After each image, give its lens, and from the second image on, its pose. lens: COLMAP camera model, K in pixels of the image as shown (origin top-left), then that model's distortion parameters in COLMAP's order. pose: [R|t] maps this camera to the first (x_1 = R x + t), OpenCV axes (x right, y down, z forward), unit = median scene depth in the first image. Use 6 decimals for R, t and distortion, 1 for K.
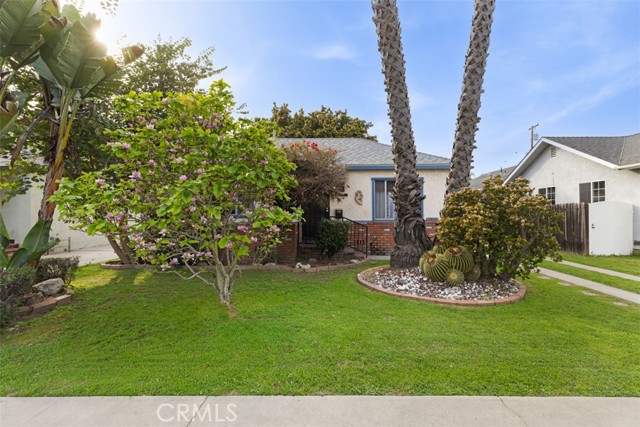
lens RADIAL K [[288.2, 0, 319.9], [0, 288.2, 212.8], [0, 0, 1]] dist [0.006723, 0.000337]
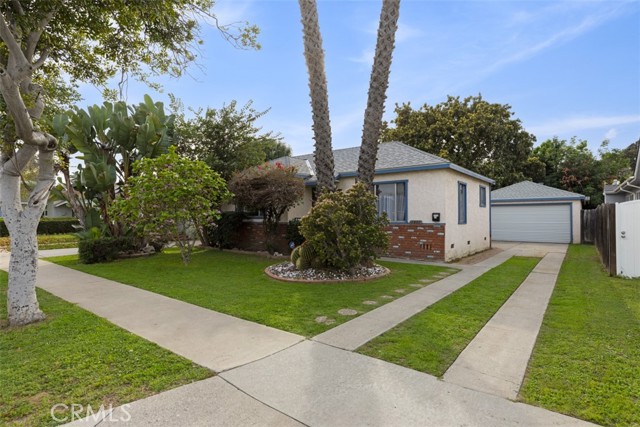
lens RADIAL K [[331.0, 0, 320.4], [0, 331.0, 212.4], [0, 0, 1]] dist [-0.004597, -0.000291]
pose [[0.794970, -0.003994, -0.606635, 0.758212], [-0.006901, 0.999854, -0.015626, 0.008483], [0.606609, 0.016609, 0.794827, -0.076932]]
